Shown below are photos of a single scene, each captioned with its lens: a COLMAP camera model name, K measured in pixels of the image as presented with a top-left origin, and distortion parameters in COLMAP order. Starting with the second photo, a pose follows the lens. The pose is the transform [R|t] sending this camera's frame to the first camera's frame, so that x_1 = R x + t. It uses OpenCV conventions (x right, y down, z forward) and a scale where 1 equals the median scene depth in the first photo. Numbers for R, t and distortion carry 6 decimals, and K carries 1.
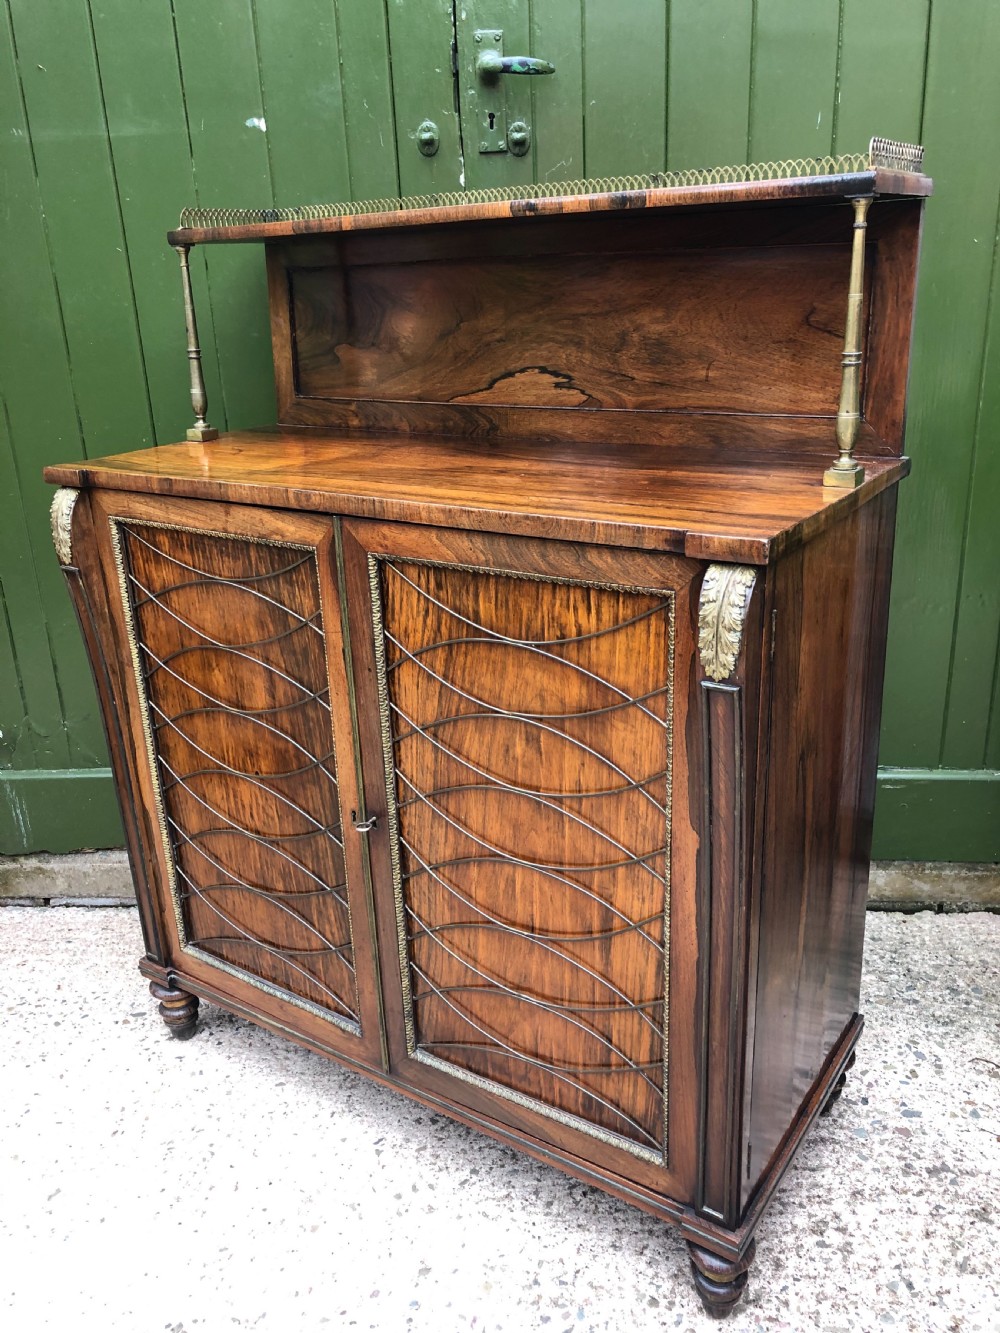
lens RADIAL K [[1096.1, 0, 499.6], [0, 1096.1, 658.0], [0, 0, 1]] dist [0.034677, -0.013627]
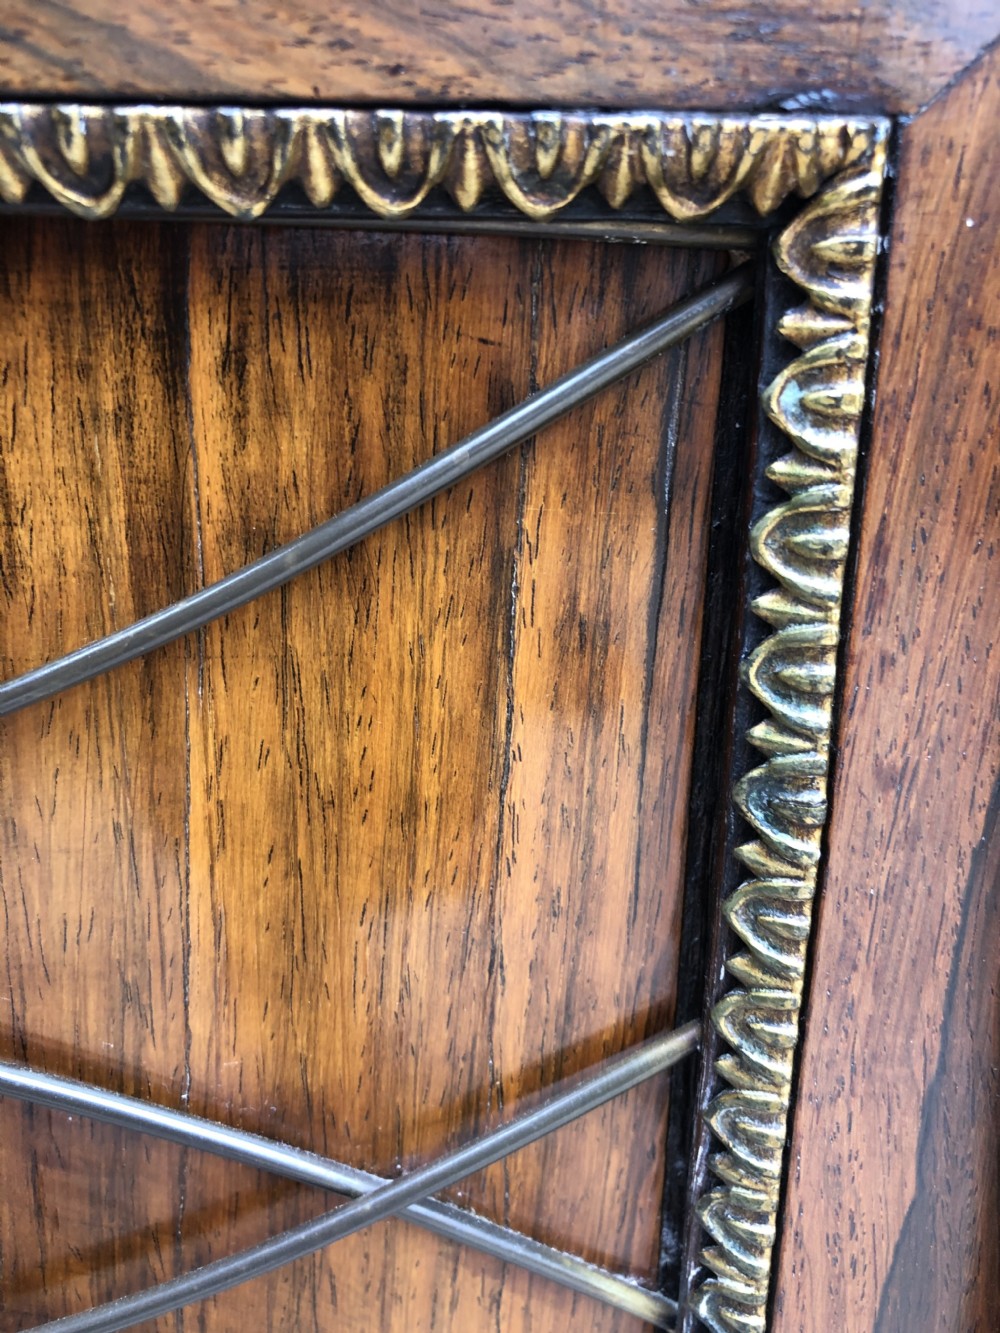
lens RADIAL K [[1135.8, 0, 498.8], [0, 1135.8, 665.5], [0, 0, 1]] dist [0.005162, -0.000269]
pose [[0.798672, -0.130887, 0.587360, 0.050243], [0.156056, 0.987717, 0.007903, -0.014836], [-0.581179, 0.085349, 0.809287, 0.682767]]
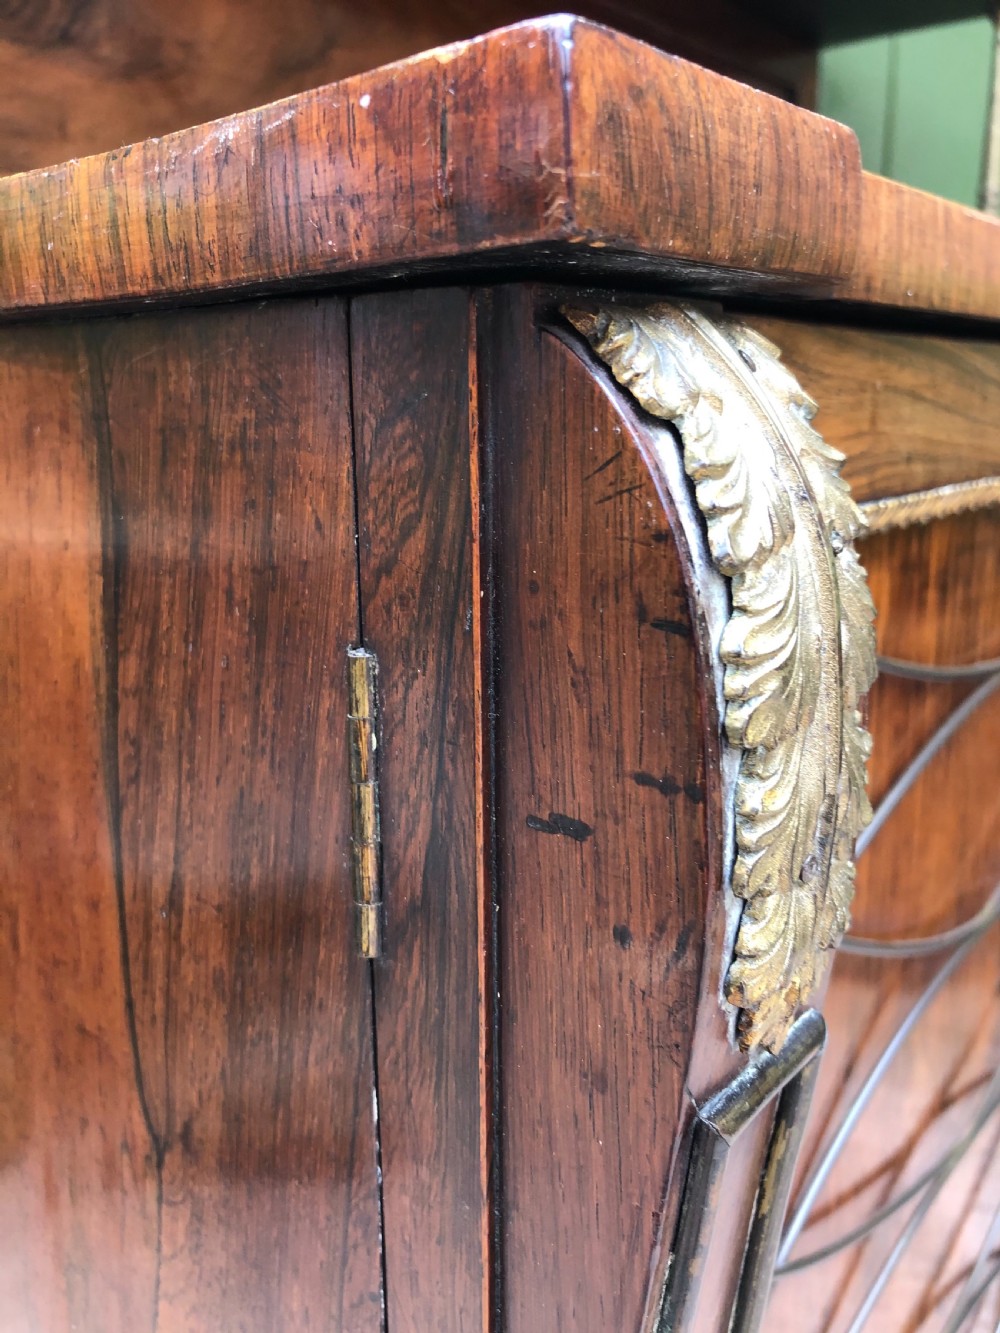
lens RADIAL K [[1092.6, 0, 501.2], [0, 1092.6, 666.4], [0, 0, 1]] dist [0.022320, -0.004872]
pose [[0.092937, -0.203806, 0.974590, -0.519765], [0.345004, 0.924778, 0.160490, -0.152018], [-0.933989, 0.321322, 0.156260, 1.050881]]
